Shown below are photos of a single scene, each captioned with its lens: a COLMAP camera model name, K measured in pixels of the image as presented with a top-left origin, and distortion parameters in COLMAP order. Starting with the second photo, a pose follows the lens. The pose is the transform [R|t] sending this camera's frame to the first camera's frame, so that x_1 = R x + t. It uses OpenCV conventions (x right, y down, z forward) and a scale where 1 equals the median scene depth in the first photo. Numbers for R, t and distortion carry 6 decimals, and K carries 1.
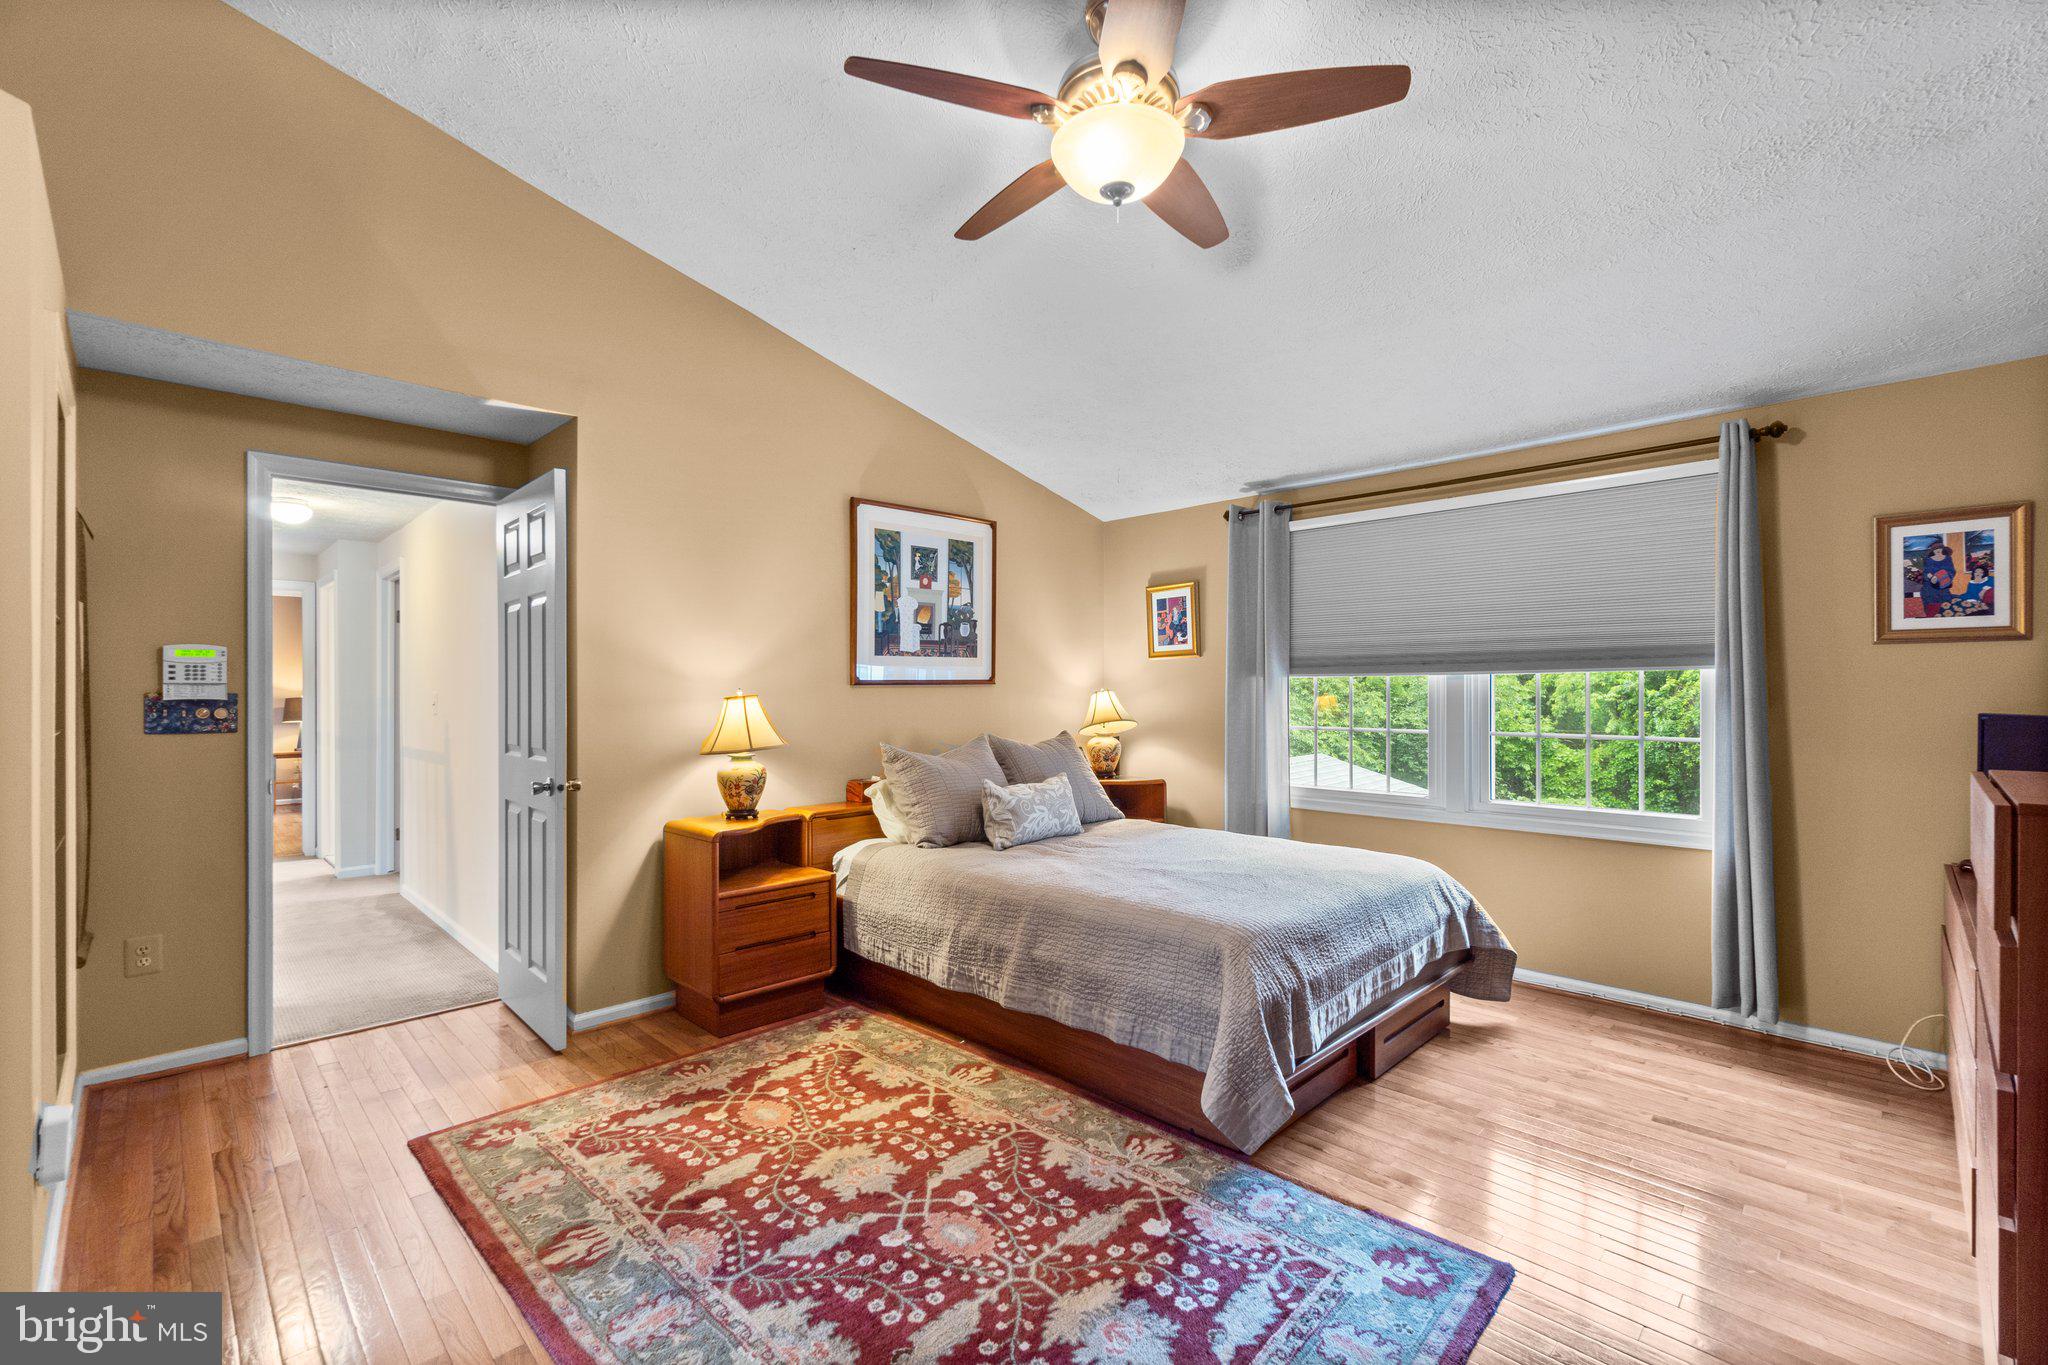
lens RADIAL K [[893.3, 0, 1024.3], [0, 893.3, 686.7], [0, 0, 1]] dist [0.001370, 0.000598]
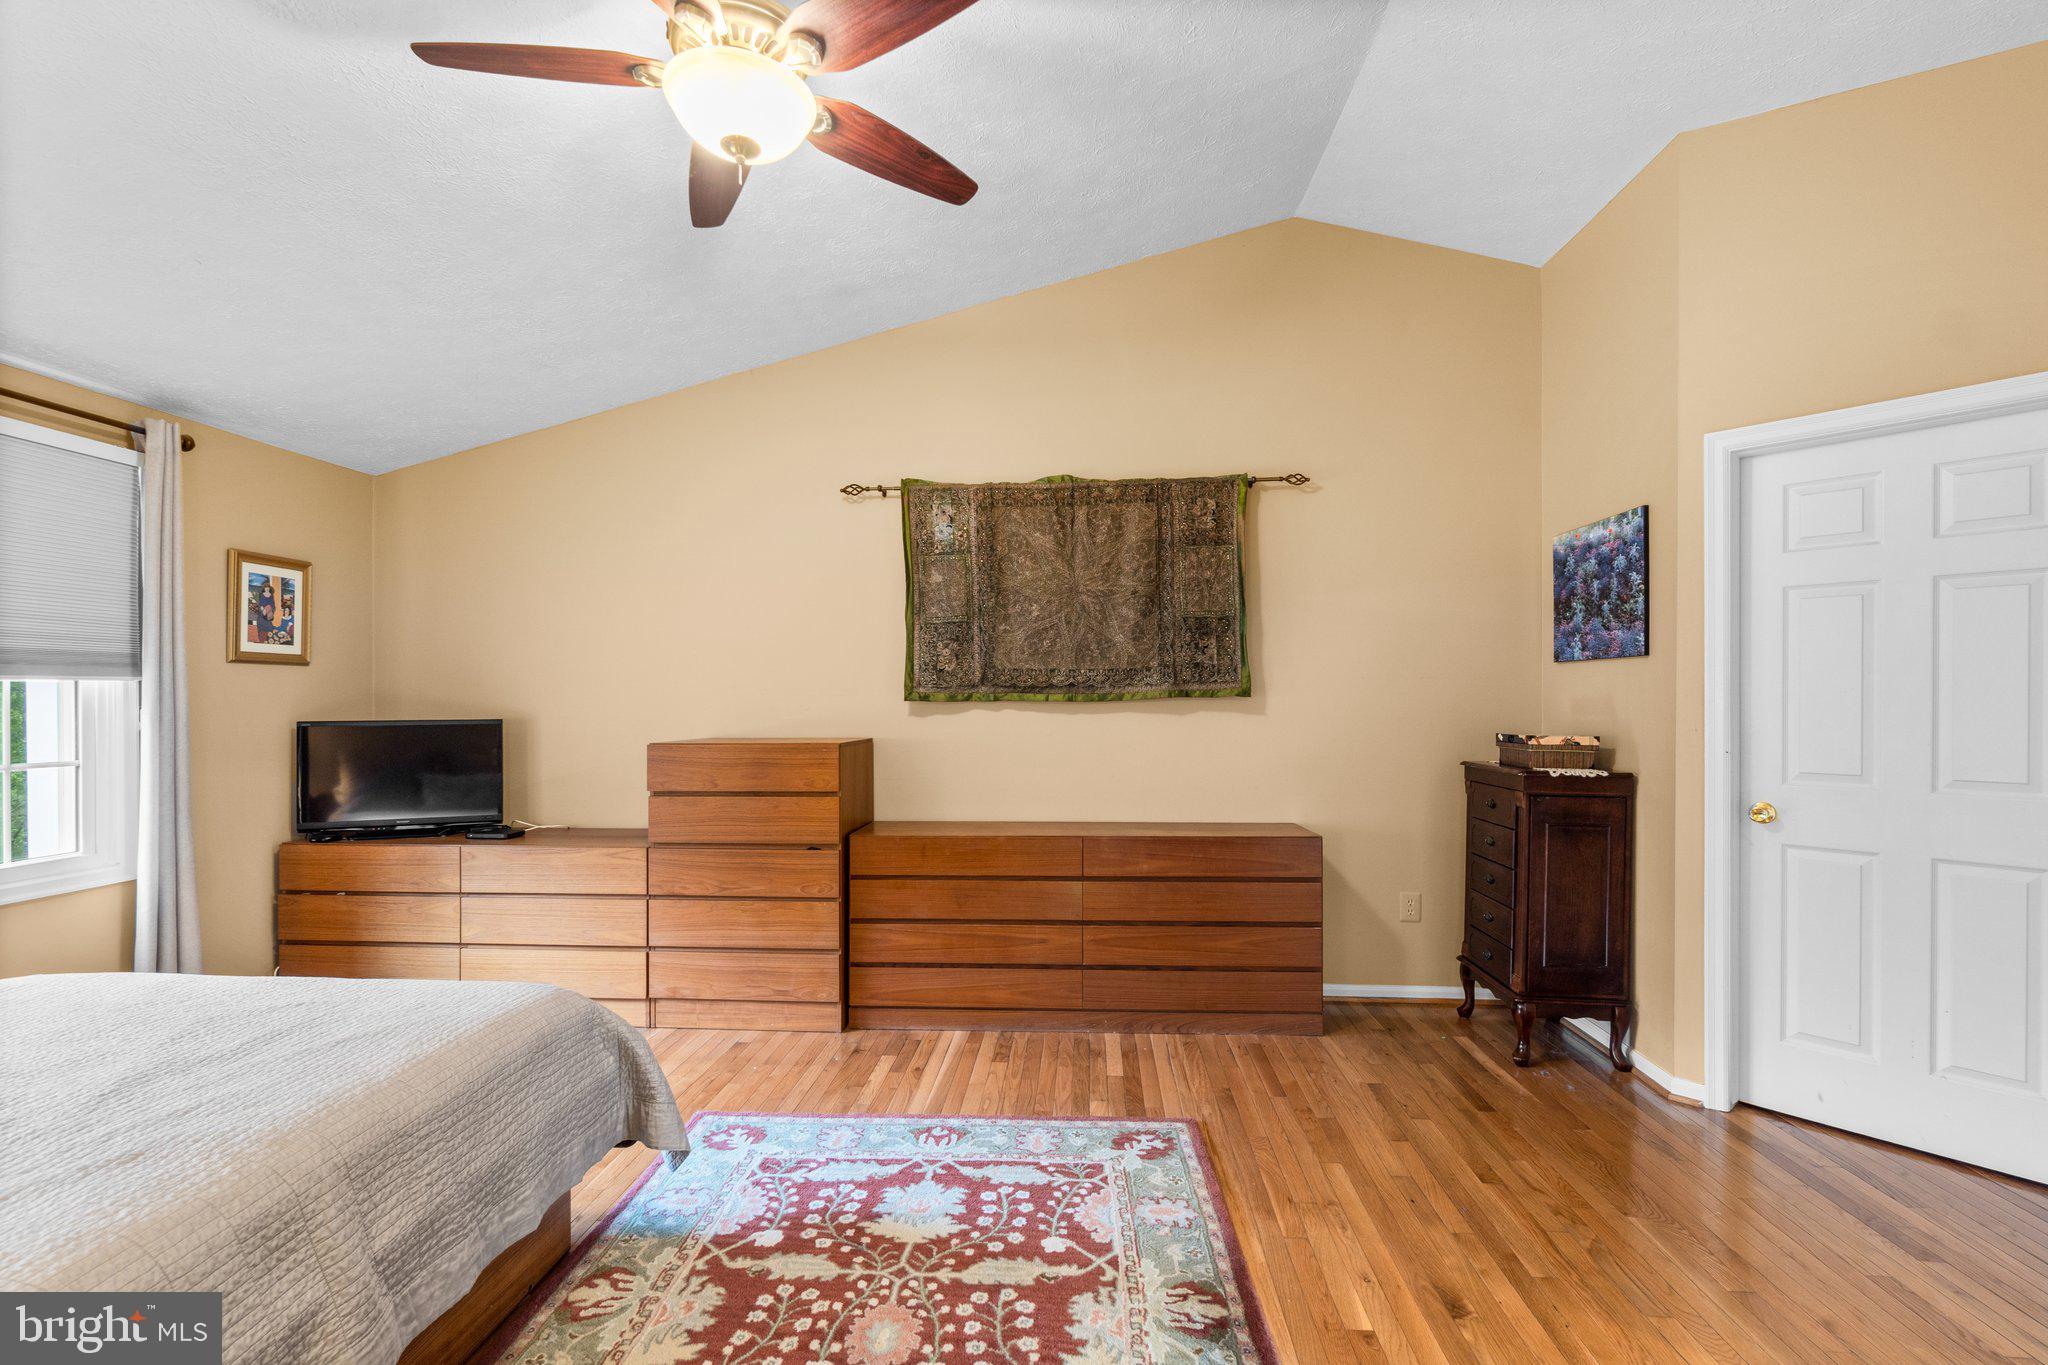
lens RADIAL K [[893.3, 0, 1018.3], [0, 893.3, 698.0], [0, 0, 1]] dist [0.001370, 0.000598]
pose [[-0.649413, 0.002623, 0.760431, -0.558517], [0.001367, 0.999996, -0.002281, 0.000431], [-0.760435, -0.000442, -0.649414, 1.003320]]
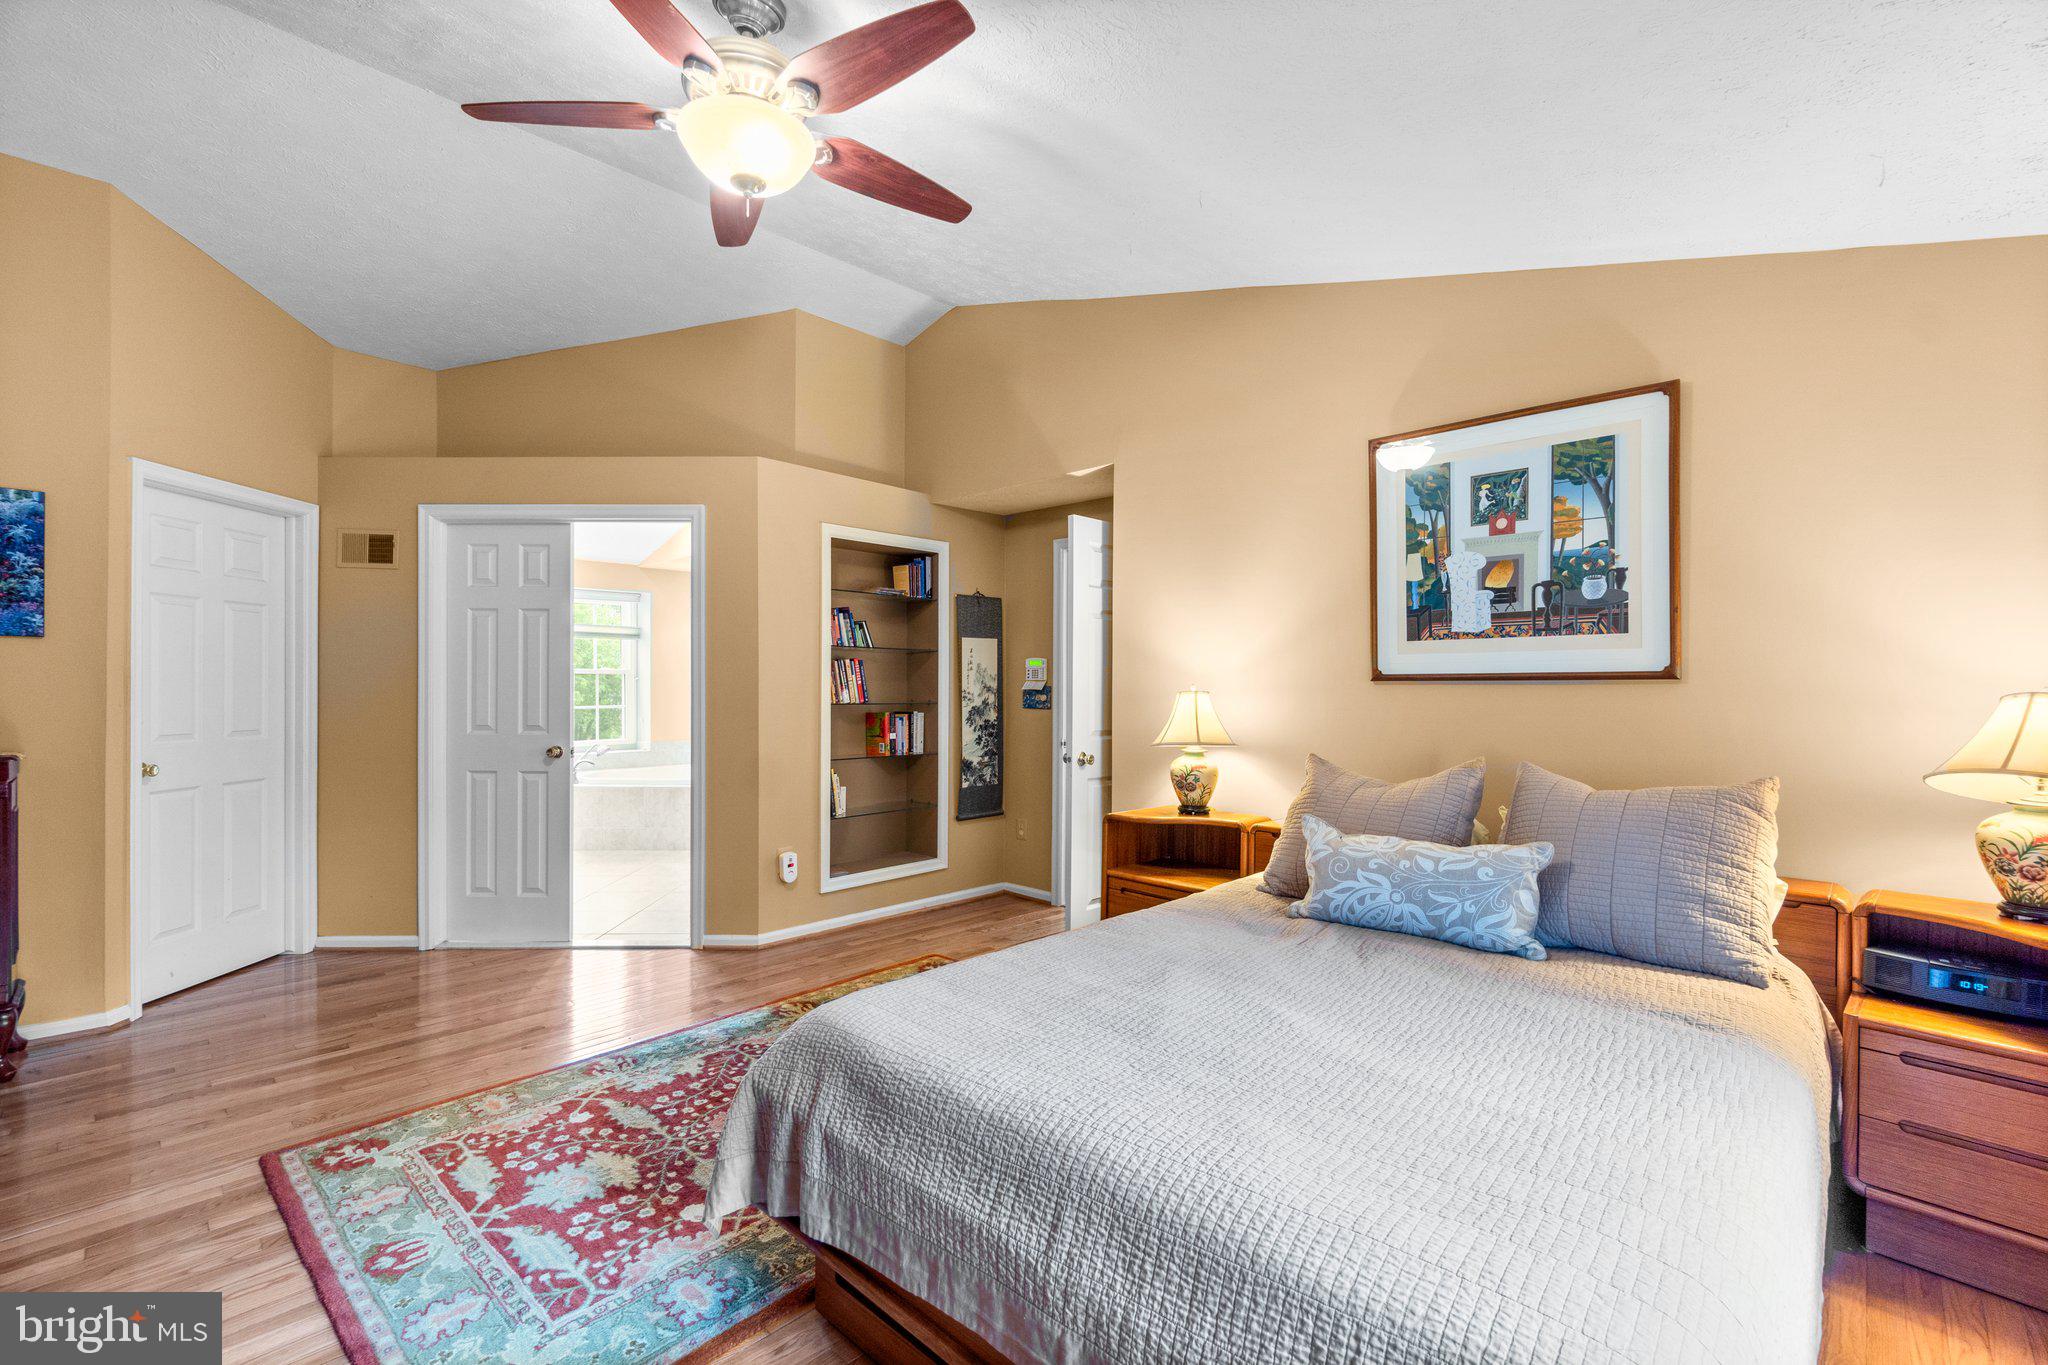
lens RADIAL K [[893.3, 0, 1013.8], [0, 893.3, 679.5], [0, 0, 1]] dist [0.001370, 0.000598]
pose [[0.001390, -0.002887, -0.999995, 0.812581], [-0.003315, 0.999990, -0.002892, 0.000546], [0.999994, 0.003319, 0.001380, 0.947496]]
